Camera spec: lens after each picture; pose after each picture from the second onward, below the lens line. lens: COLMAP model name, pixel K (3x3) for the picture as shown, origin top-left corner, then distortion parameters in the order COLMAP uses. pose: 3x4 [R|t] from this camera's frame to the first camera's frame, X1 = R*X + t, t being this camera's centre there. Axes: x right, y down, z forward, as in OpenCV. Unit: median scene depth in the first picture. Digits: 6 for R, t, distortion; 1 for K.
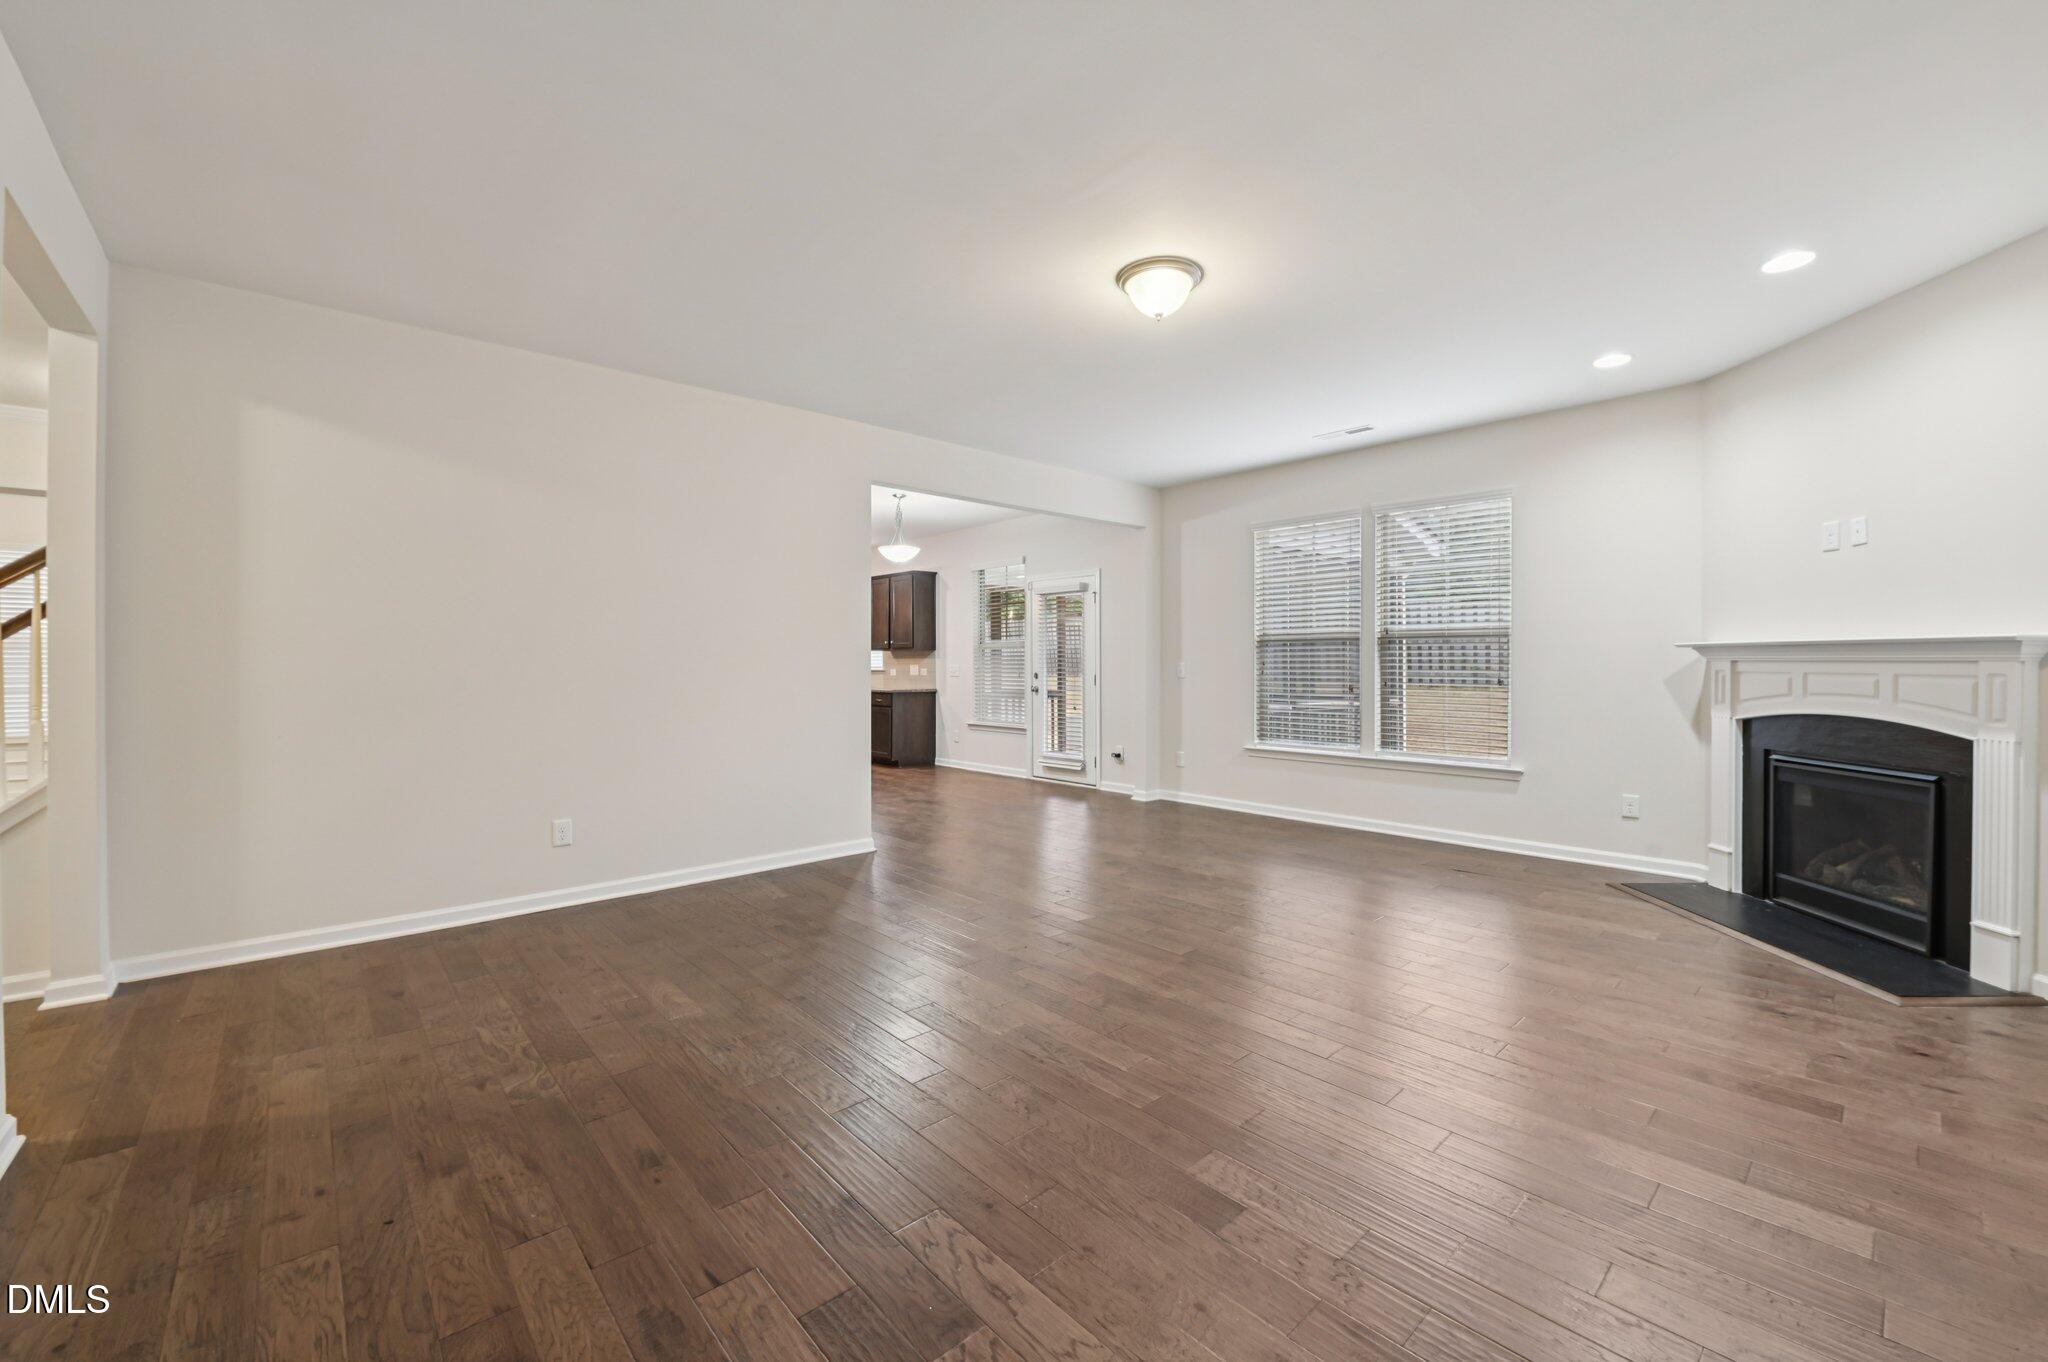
lens RADIAL K [[816.5, 0, 1024.8], [0, 816.5, 667.0], [0, 0, 1]] dist [-0.017372, -0.001501]
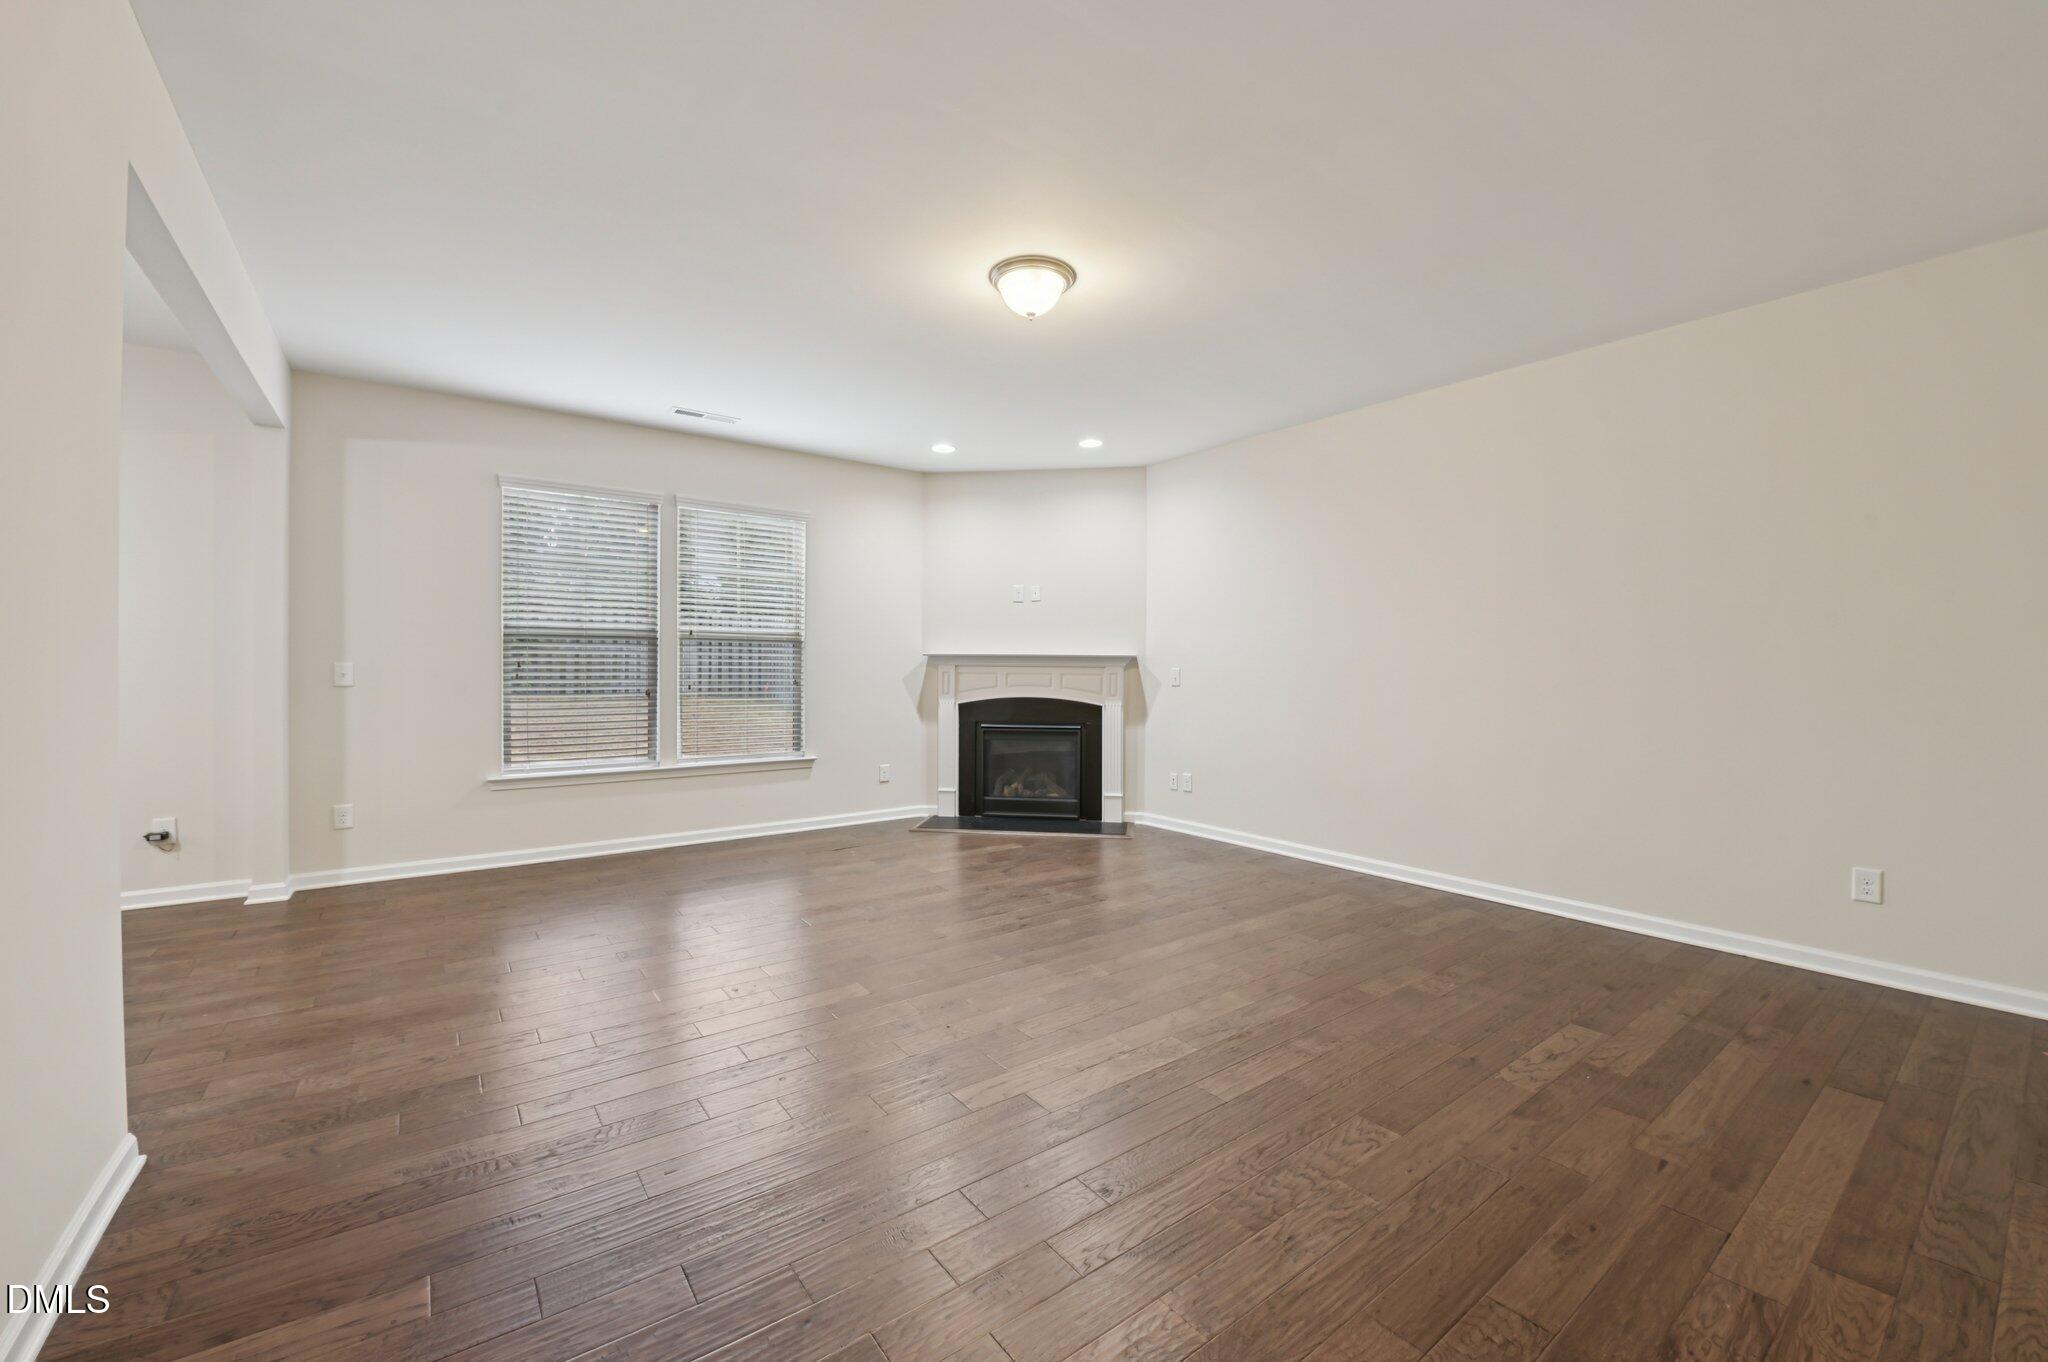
lens RADIAL K [[816.5, 0, 1033.2], [0, 816.5, 690.3], [0, 0, 1]] dist [-0.017372, -0.001501]
pose [[0.081194, -0.026479, 0.996347, -0.728561], [-0.001165, 0.999644, 0.026661, -0.002385], [-0.996698, -0.003325, 0.081134, 0.810588]]
